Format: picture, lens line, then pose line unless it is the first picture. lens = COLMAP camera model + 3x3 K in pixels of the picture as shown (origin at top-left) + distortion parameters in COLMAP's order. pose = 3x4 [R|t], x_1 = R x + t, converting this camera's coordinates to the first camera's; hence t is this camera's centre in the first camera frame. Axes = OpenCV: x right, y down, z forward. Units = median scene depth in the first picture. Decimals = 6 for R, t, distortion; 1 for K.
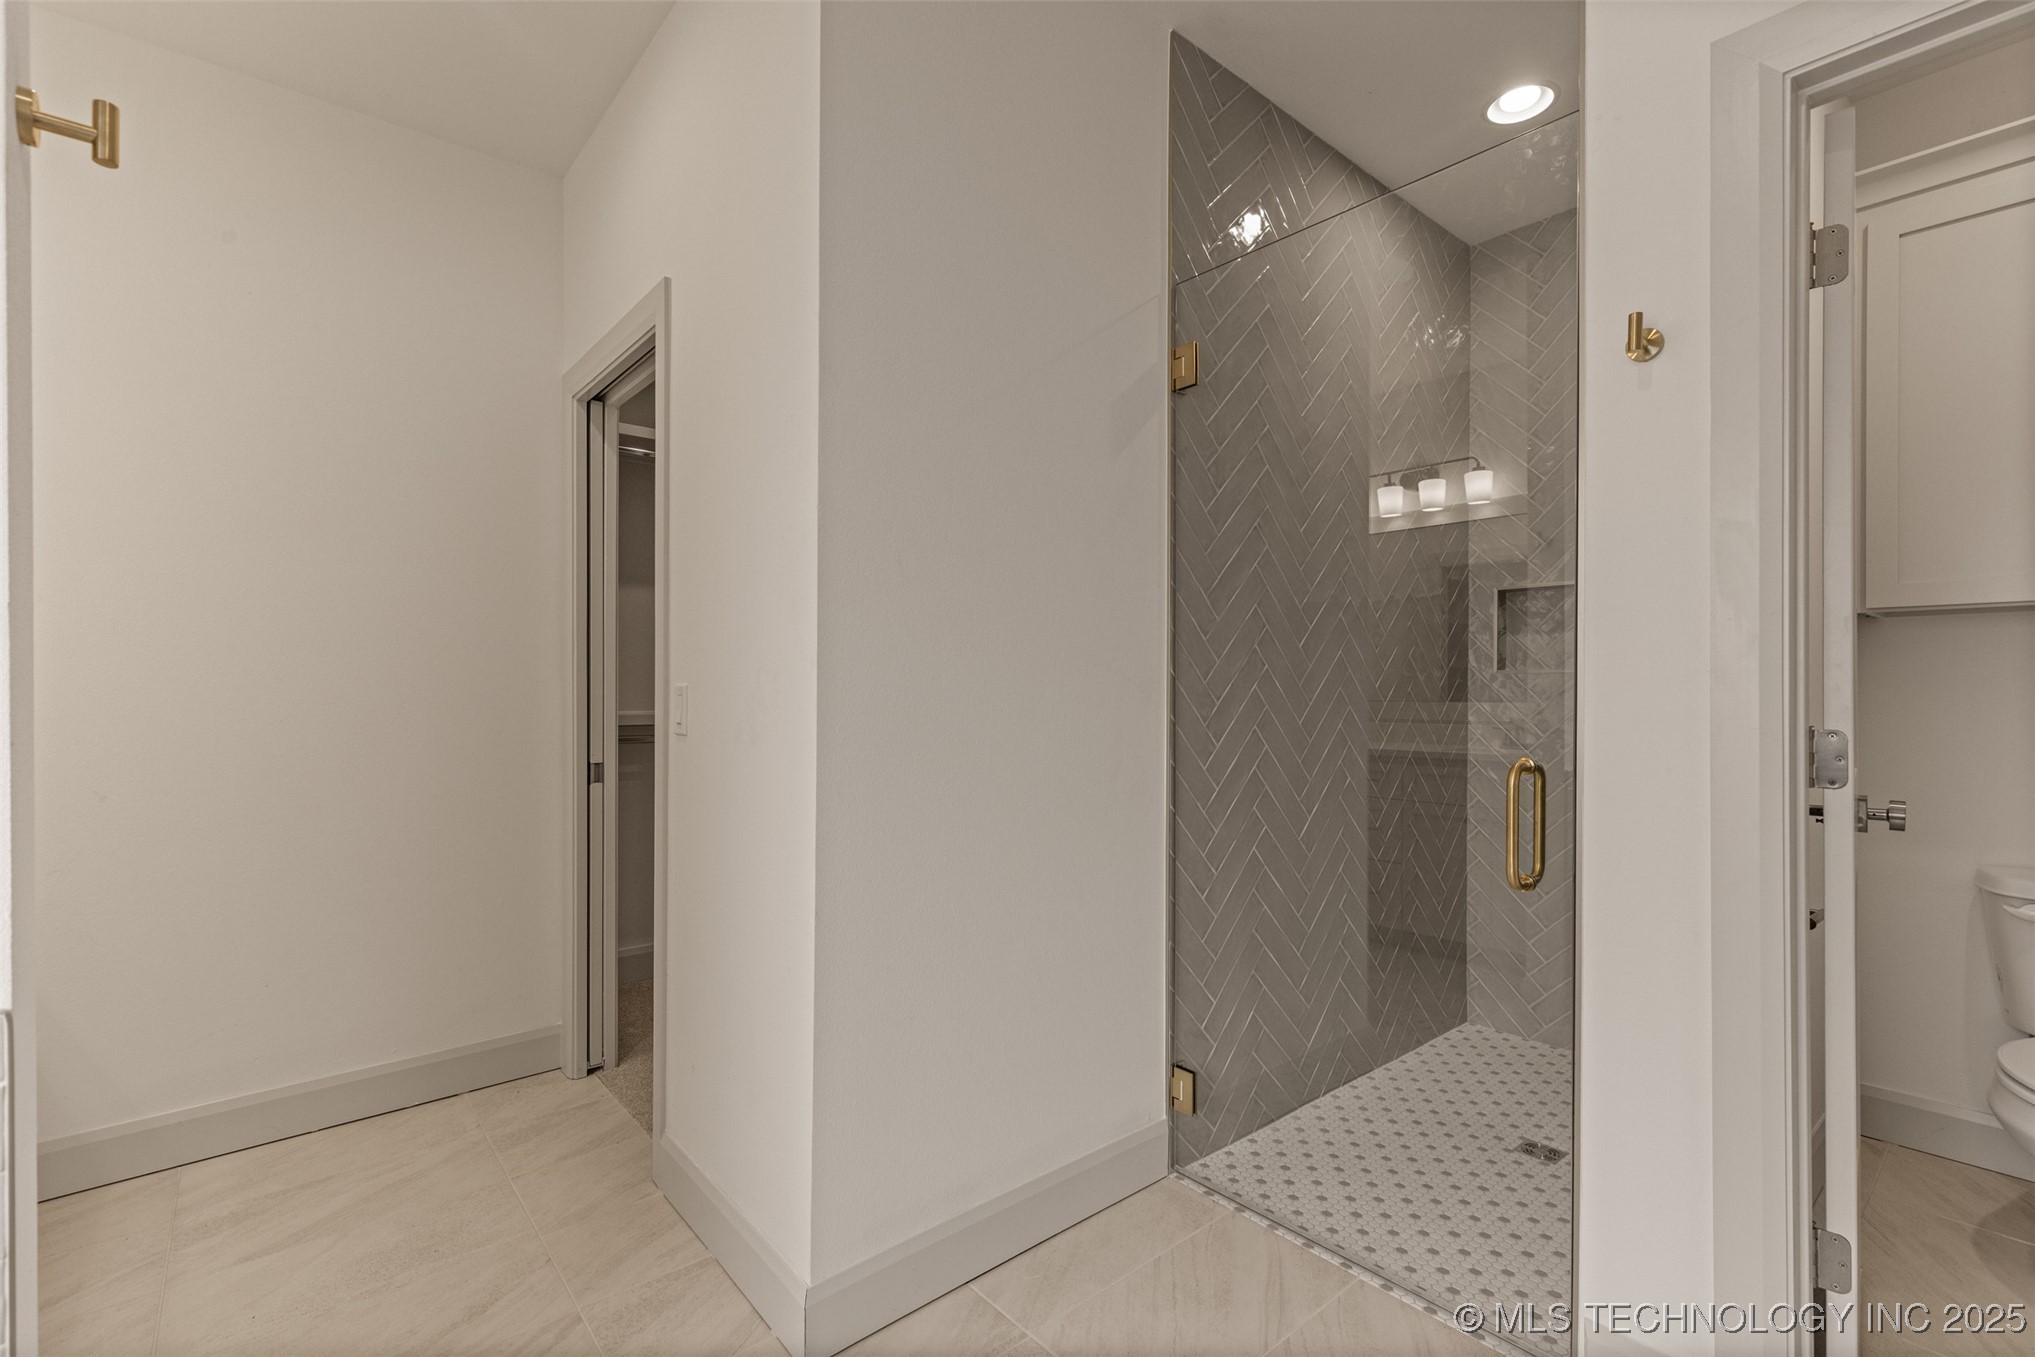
lens RADIAL K [[932.2, 0, 1017.2], [0, 932.2, 682.3], [0, 0, 1]] dist [0.005157, -0.001529]
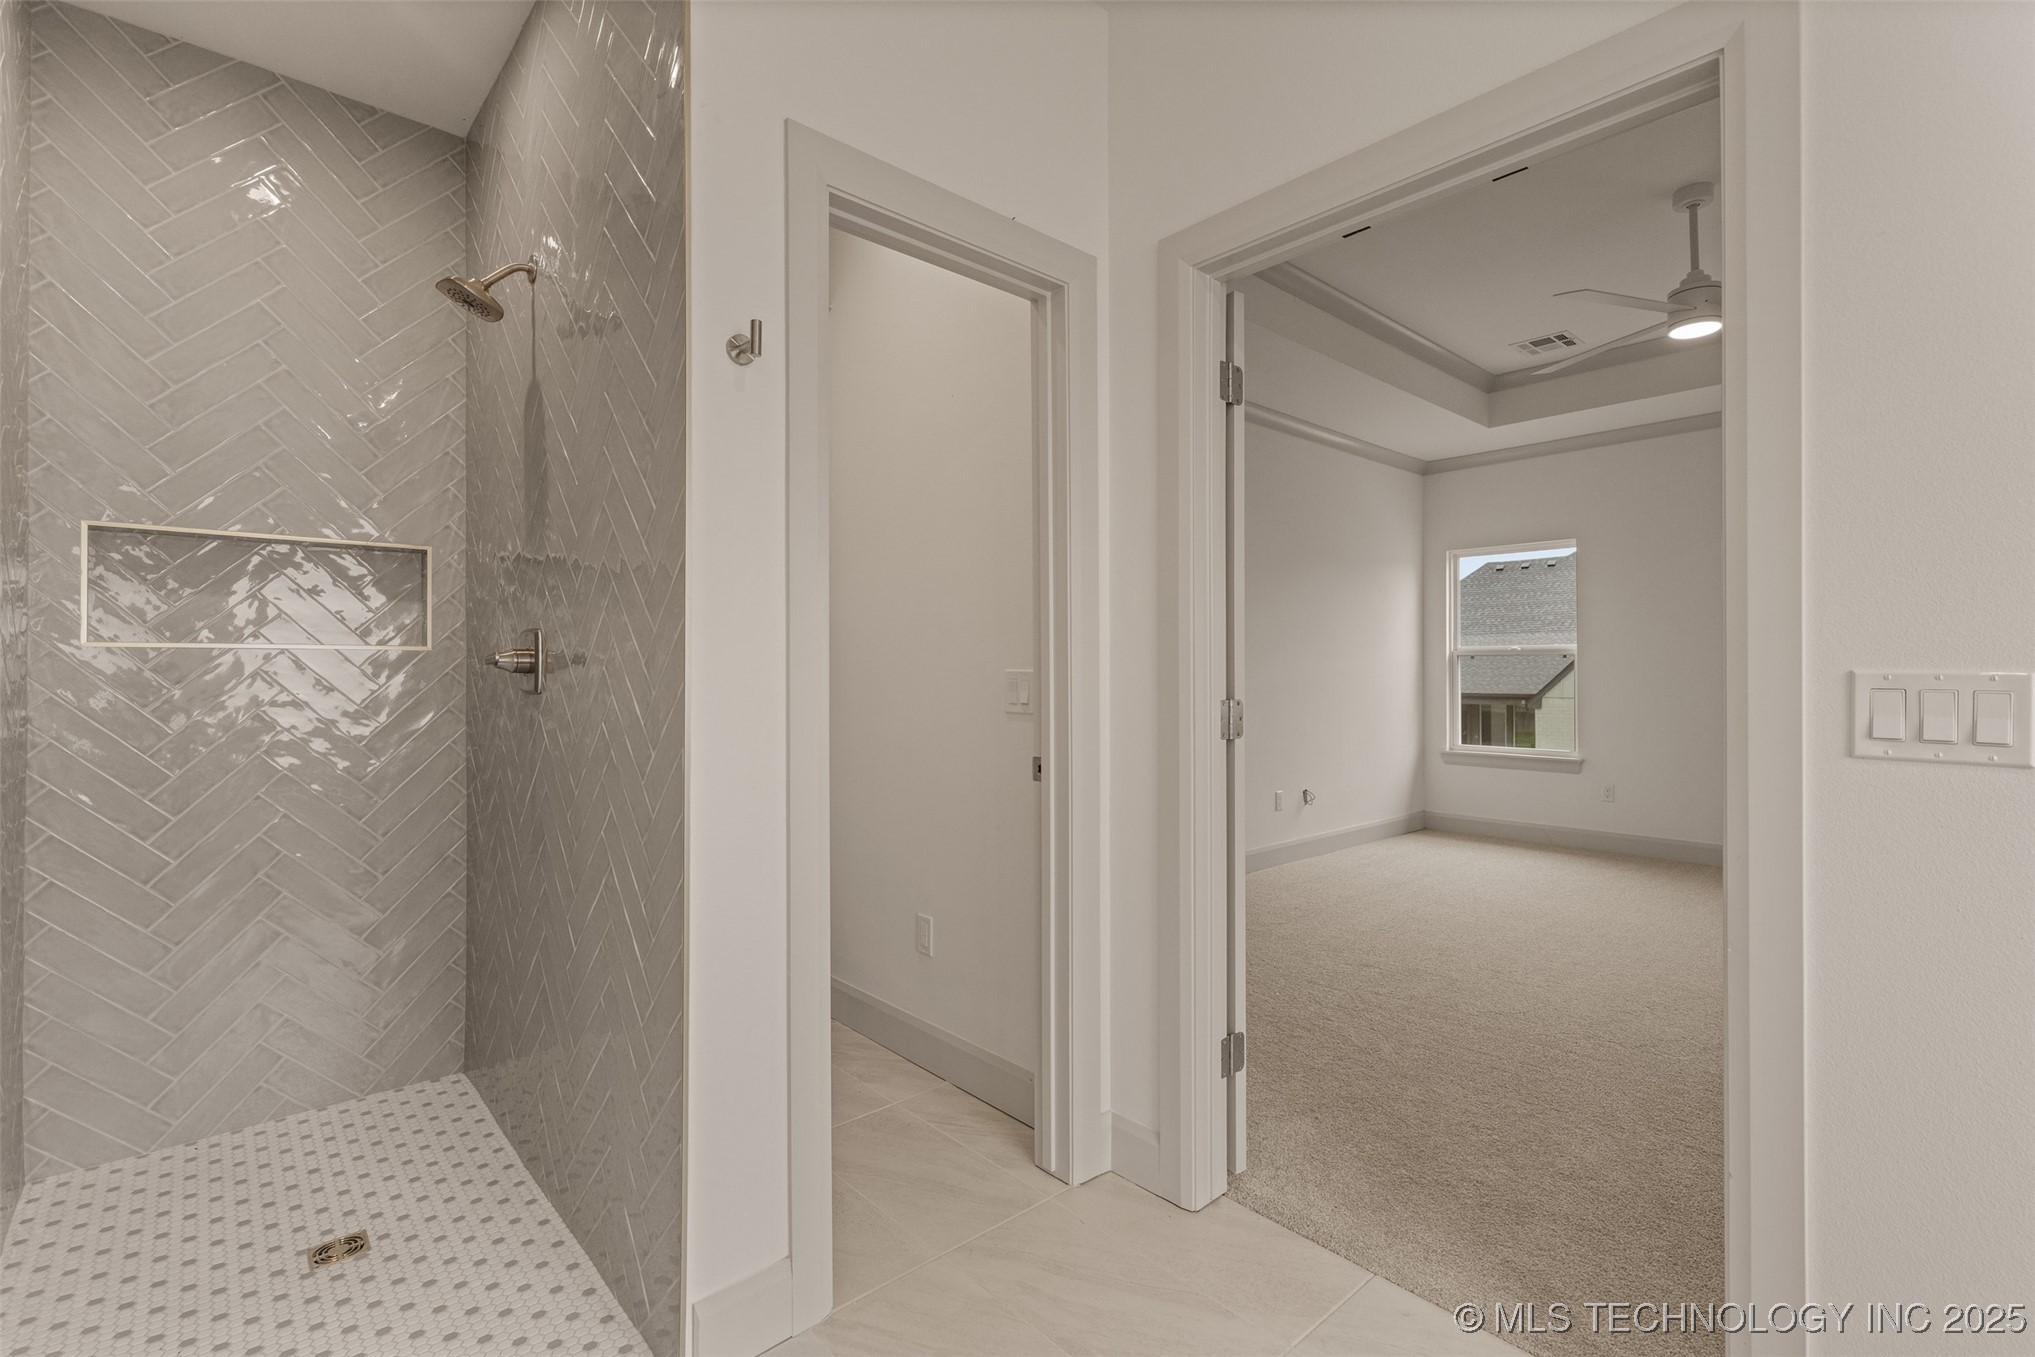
lens RADIAL K [[932.2, 0, 1016.6], [0, 932.2, 672.9], [0, 0, 1]] dist [0.005157, -0.001529]
pose [[-0.038877, -0.007472, 0.999216, -0.208362], [-0.003205, 0.999968, 0.007353, 0.004525], [-0.999239, -0.002916, -0.038900, 0.380361]]
